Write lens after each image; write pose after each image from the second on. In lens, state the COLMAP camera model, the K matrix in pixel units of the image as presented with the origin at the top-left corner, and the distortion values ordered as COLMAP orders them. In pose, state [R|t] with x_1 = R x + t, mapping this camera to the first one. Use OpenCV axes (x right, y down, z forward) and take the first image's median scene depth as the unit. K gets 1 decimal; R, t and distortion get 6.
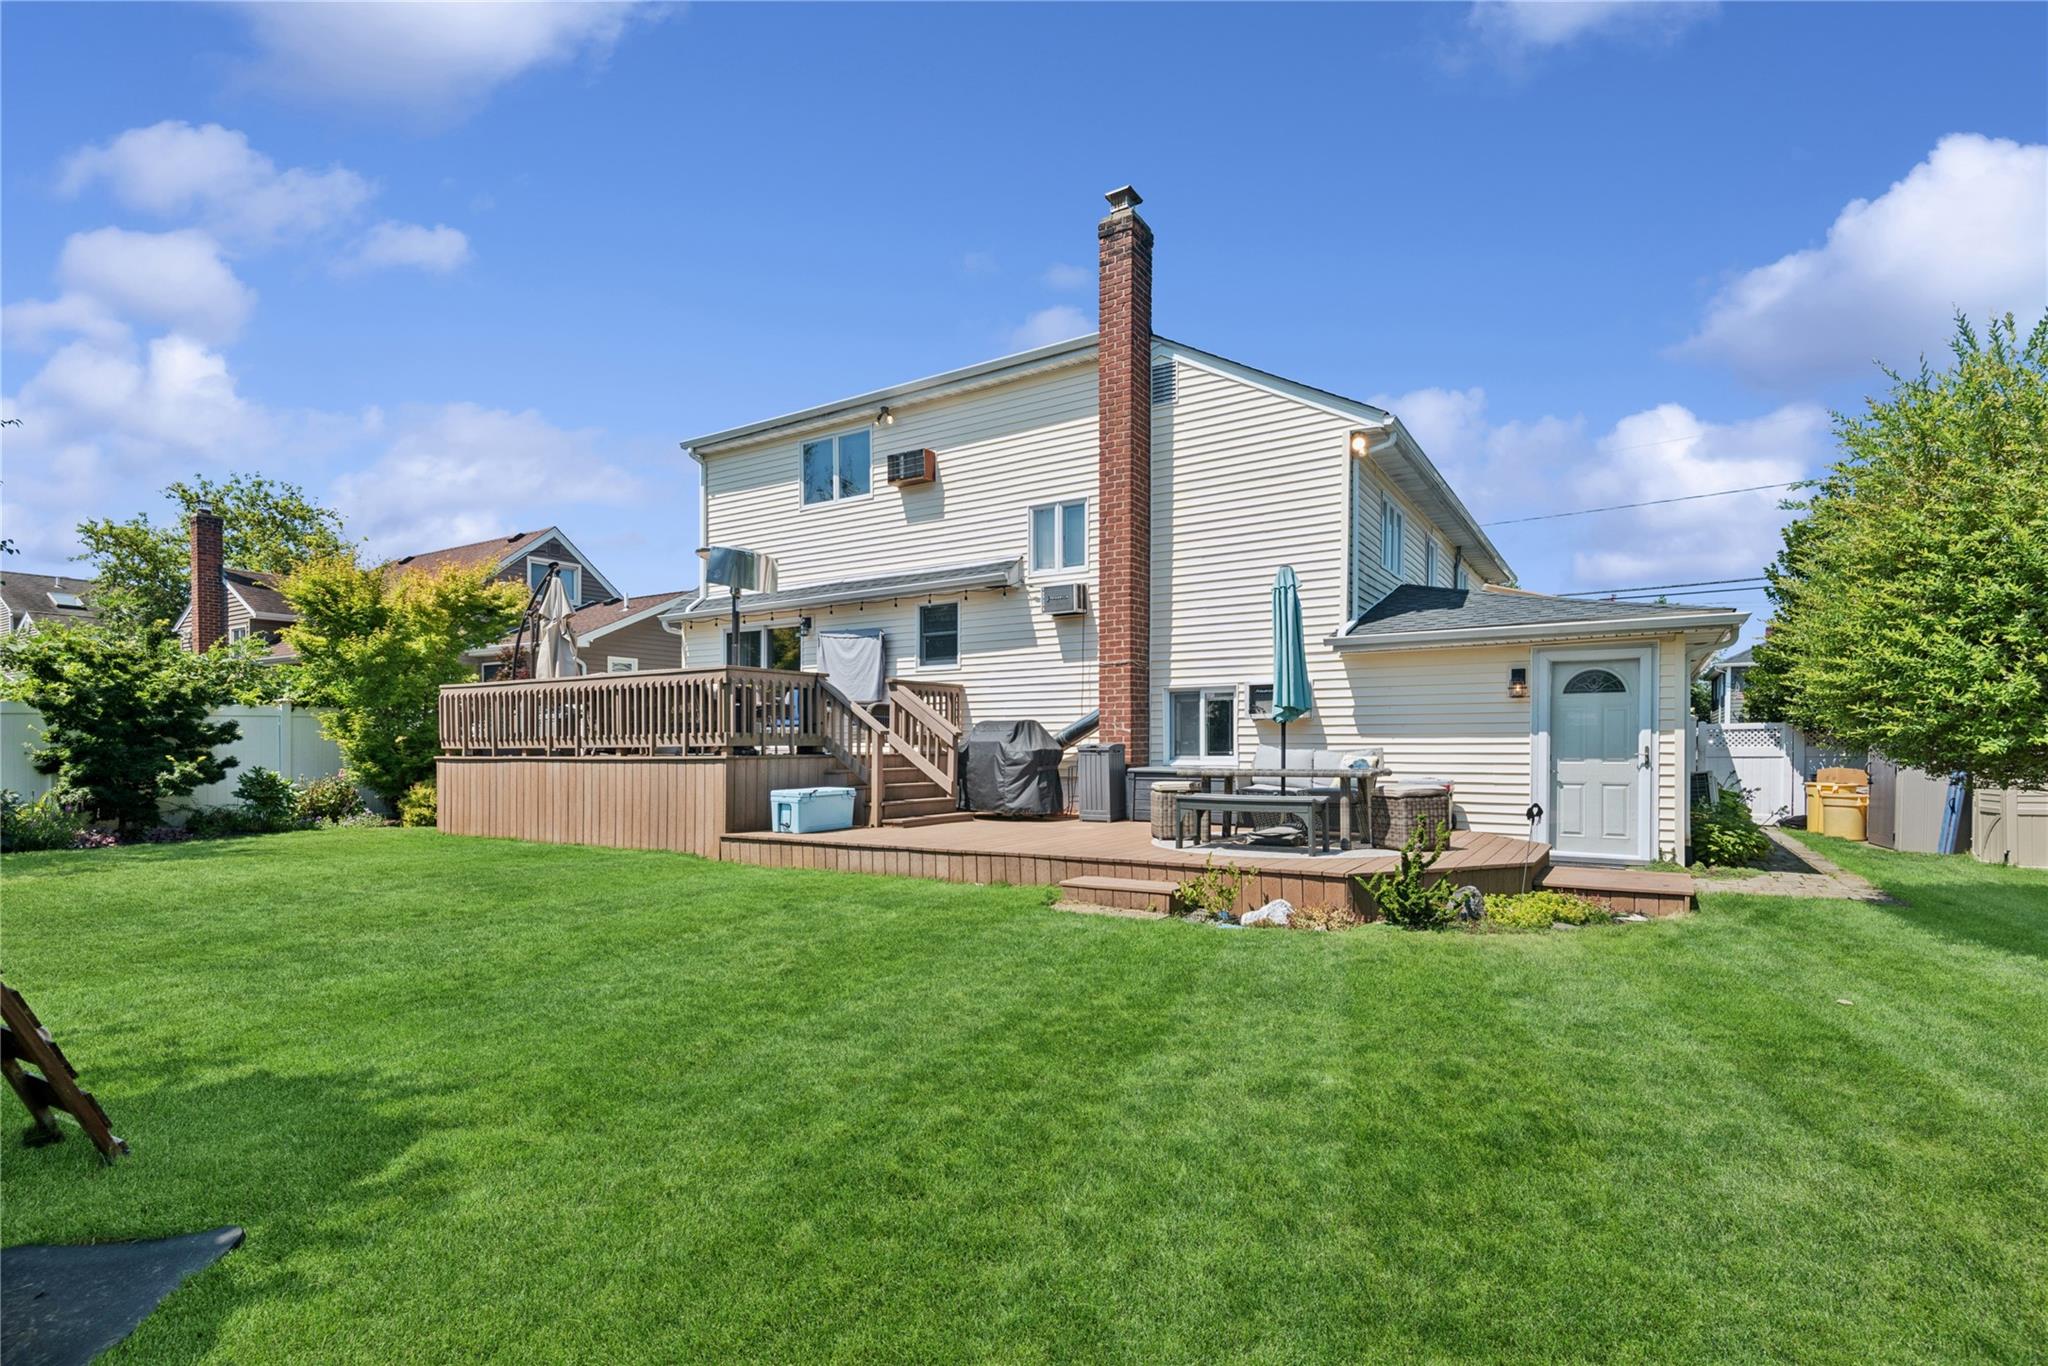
lens RADIAL K [[965.6, 0, 1025.2], [0, 965.6, 753.4], [0, 0, 1]] dist [0.038050, -0.000071]
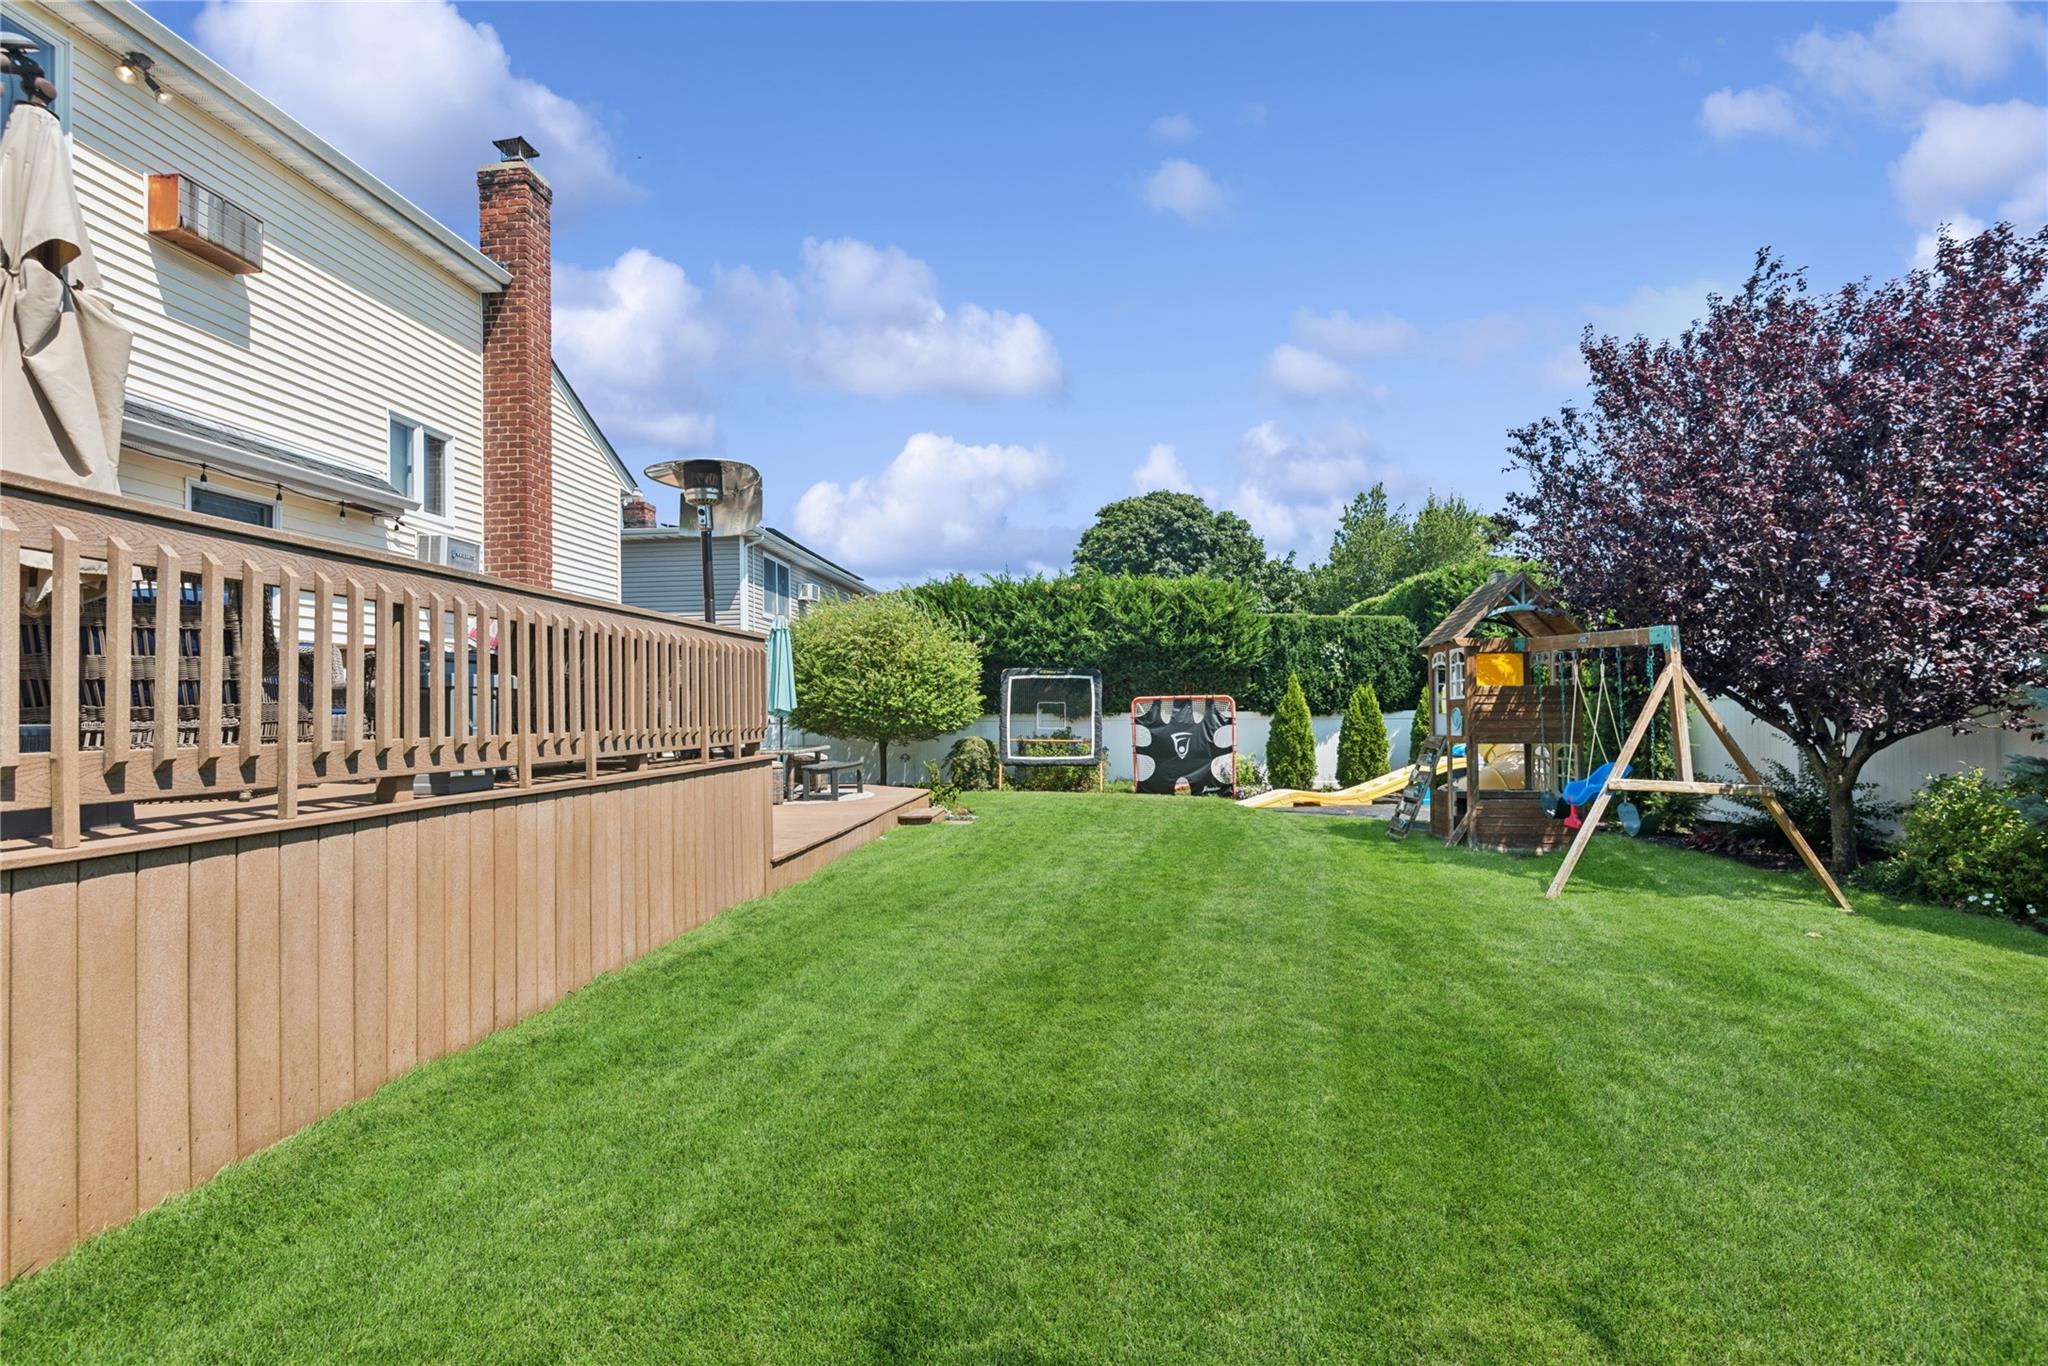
lens RADIAL K [[934.2, 0, 1022.6], [0, 934.2, 690.5], [0, 0, 1]] dist [0.019679, -0.014957]
pose [[-0.458243, 0.034914, 0.888141, -0.889792], [0.025669, 0.999331, -0.026041, -0.019904], [-0.888456, 0.010864, -0.458833, 0.980472]]
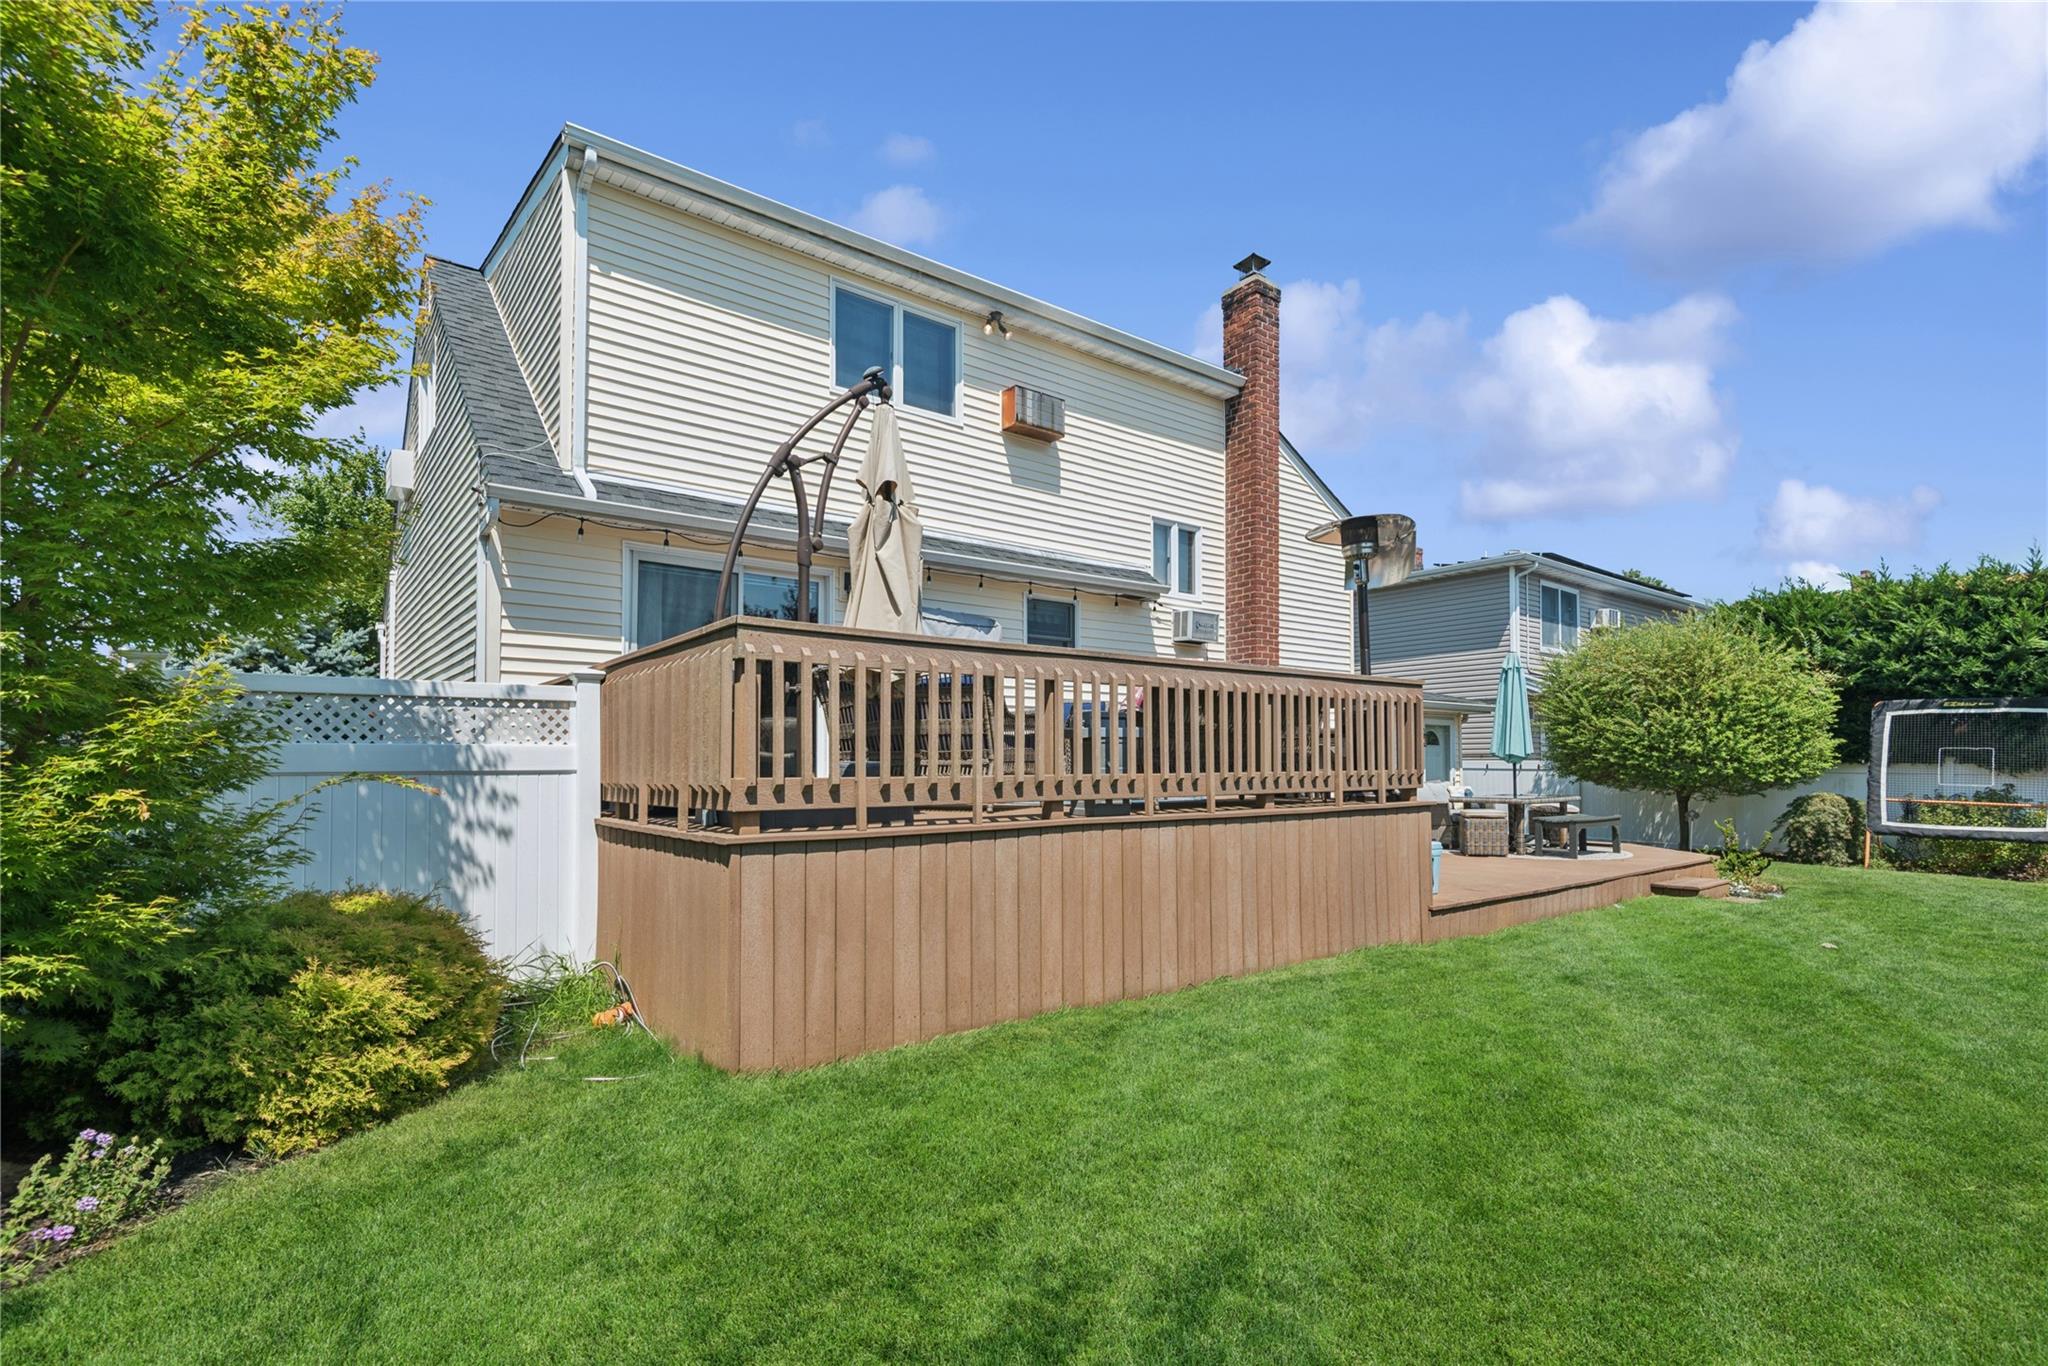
lens RADIAL K [[949.7, 0, 1021.4], [0, 949.7, 729.3], [0, 0, 1]] dist [0.038653, -0.016730]
pose [[0.338928, 0.038284, 0.940033, -0.943962], [0.006147, 0.999060, -0.042904, -0.019619], [-0.940792, 0.020319, 0.338374, 0.884858]]
